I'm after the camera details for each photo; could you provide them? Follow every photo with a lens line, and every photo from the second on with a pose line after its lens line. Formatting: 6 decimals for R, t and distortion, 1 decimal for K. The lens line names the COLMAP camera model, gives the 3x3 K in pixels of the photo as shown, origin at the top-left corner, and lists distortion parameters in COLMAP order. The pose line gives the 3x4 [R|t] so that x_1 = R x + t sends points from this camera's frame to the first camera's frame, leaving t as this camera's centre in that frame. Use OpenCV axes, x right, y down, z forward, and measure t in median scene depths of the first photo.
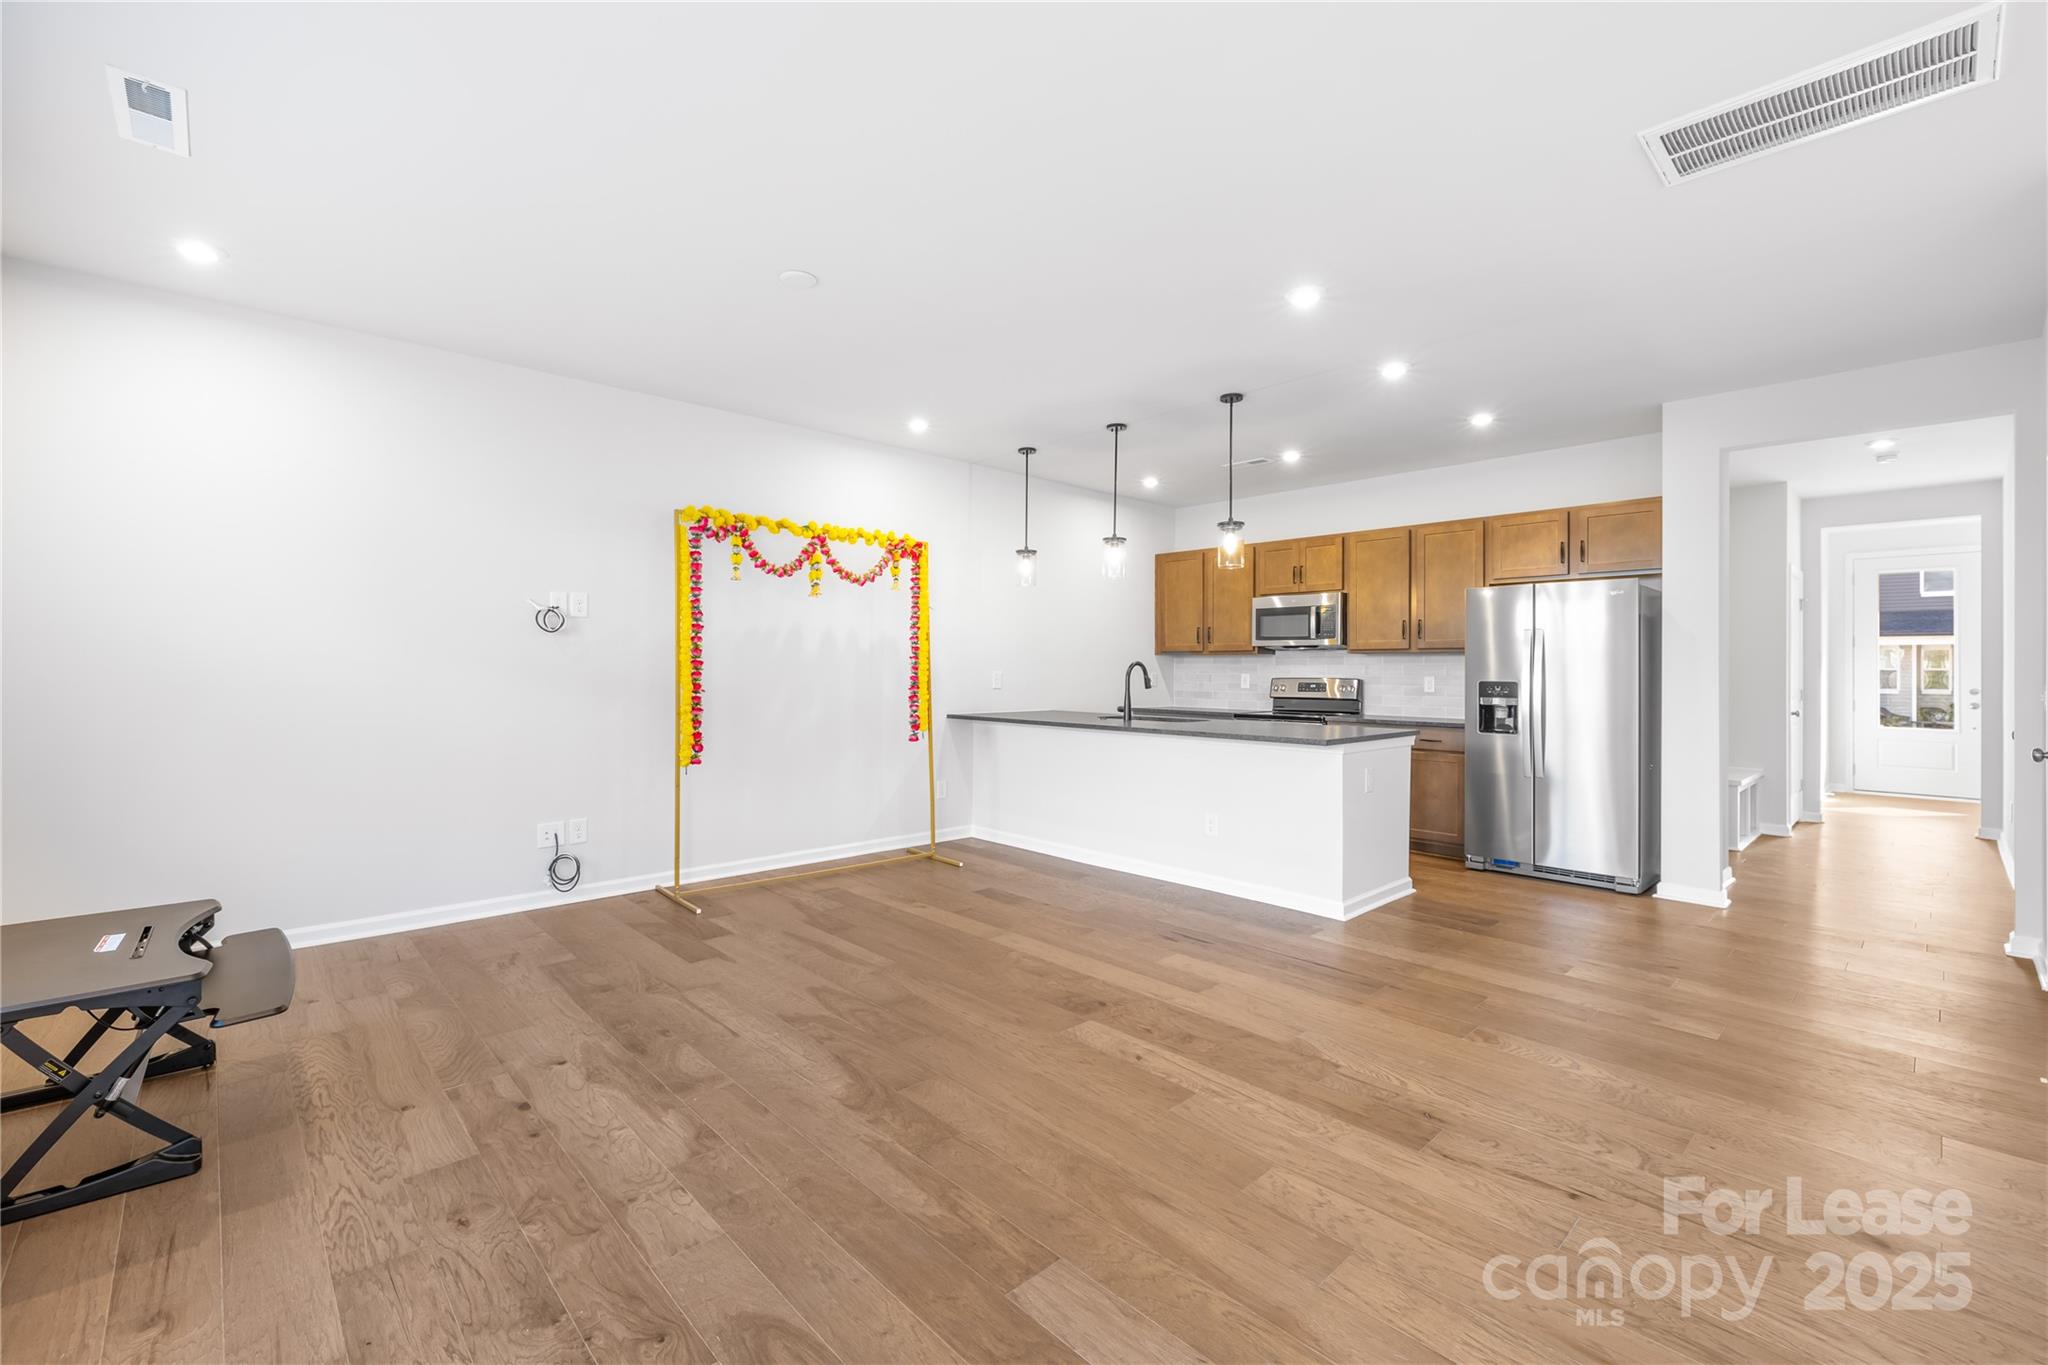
lens RADIAL K [[870.2, 0, 974.0], [0, 870.2, 673.2], [0, 0, 1]] dist [0.001006, -0.000207]
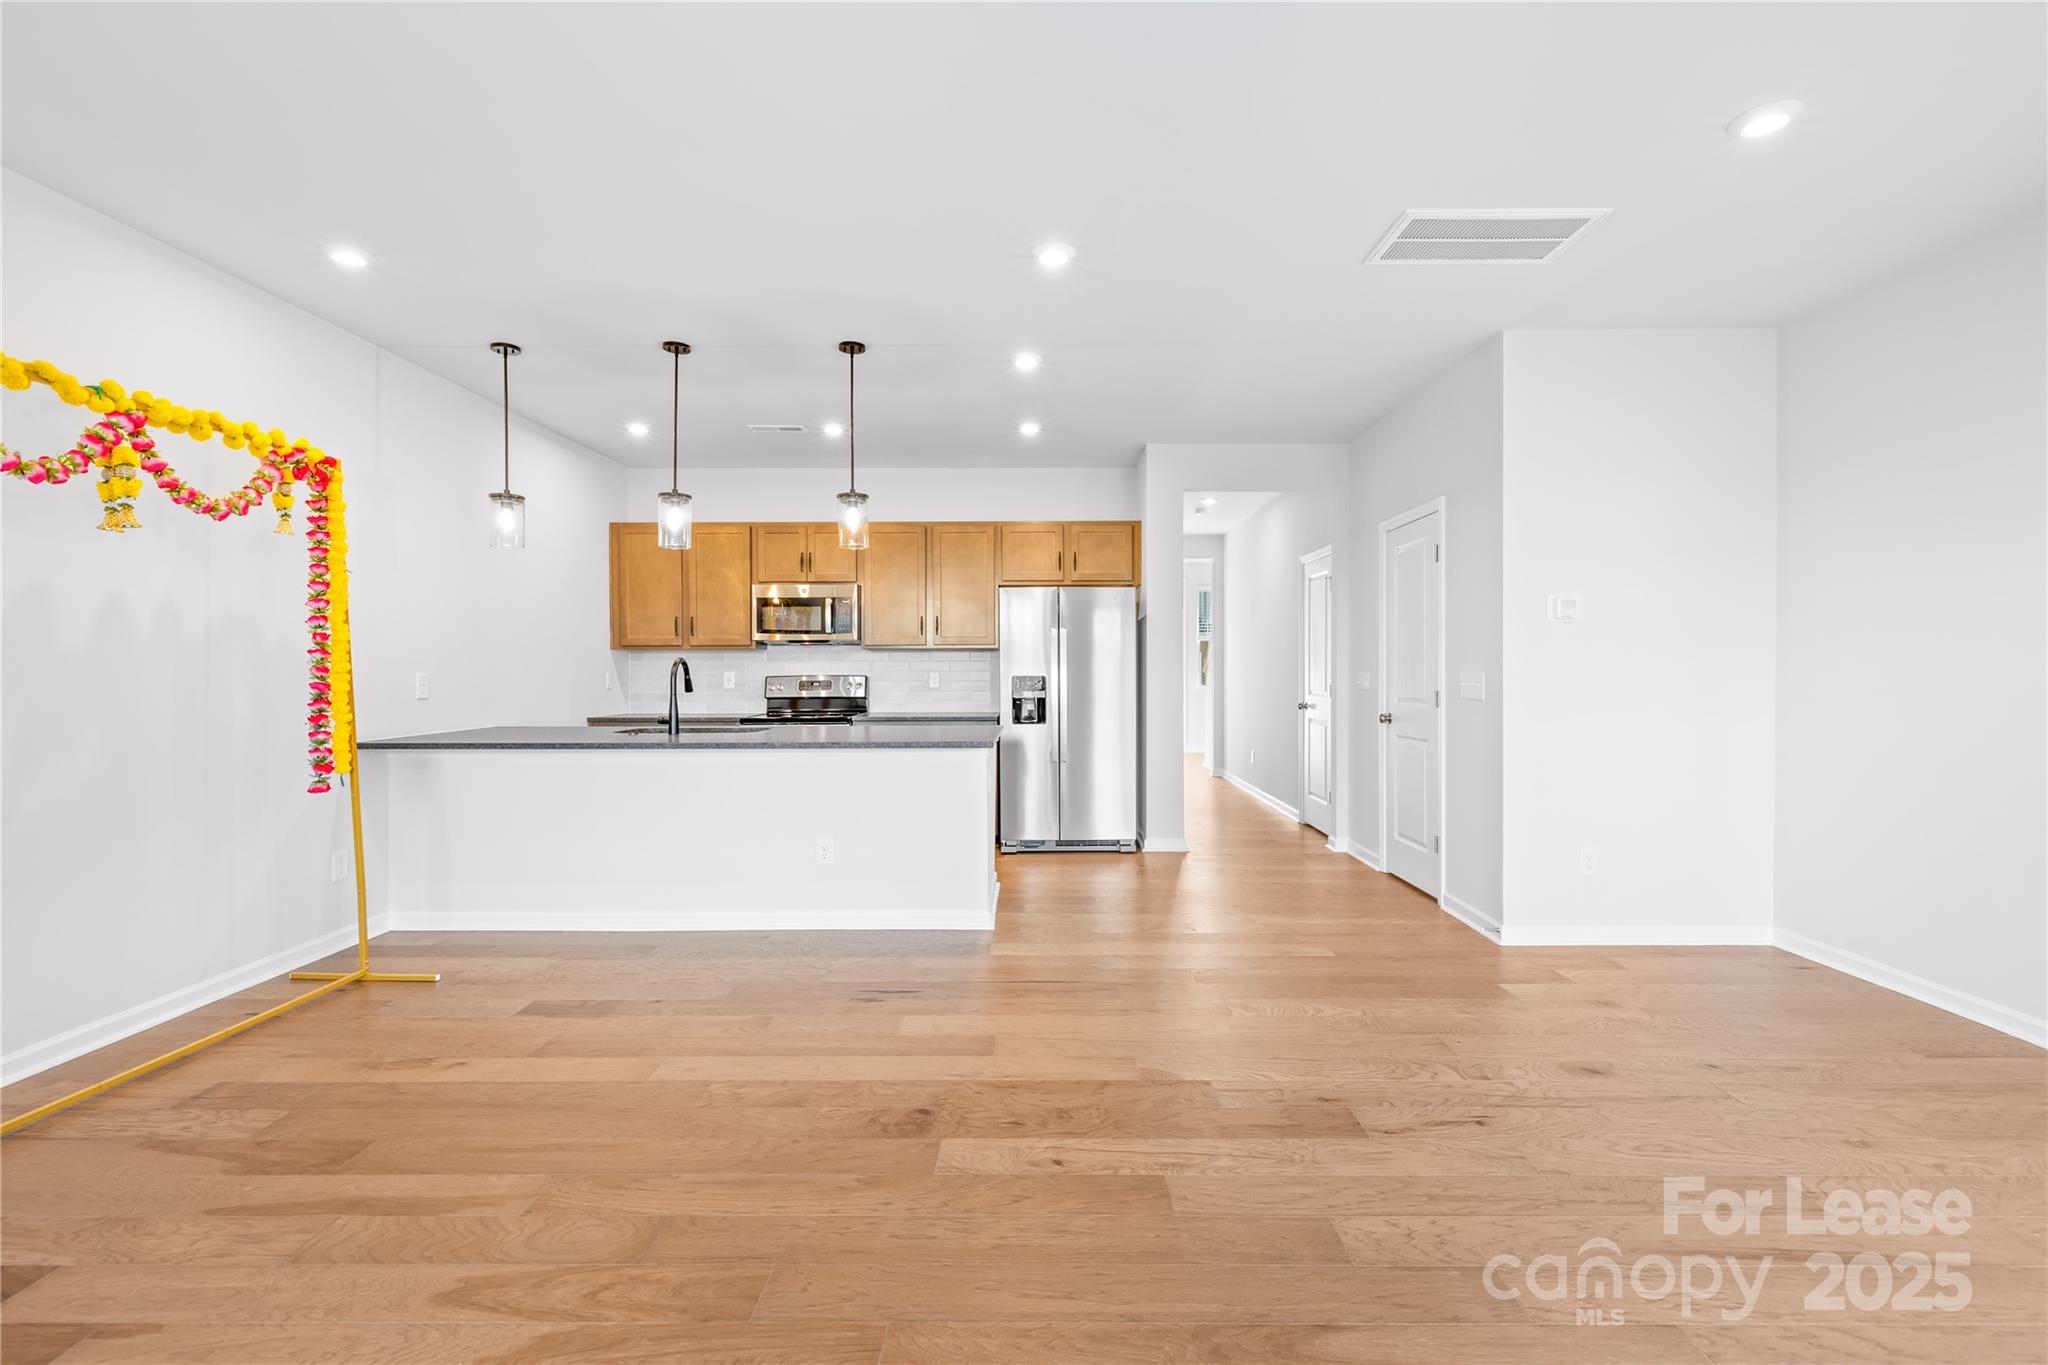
lens RADIAL K [[899.3, 0, 1028.2], [0, 899.3, 682.2], [0, 0, 1]] dist [0.000677, -0.000381]
pose [[0.665412, -0.021314, 0.746172, -0.224730], [0.011062, 0.999764, 0.018692, -0.003528], [-0.746394, -0.004184, 0.665491, 0.255027]]
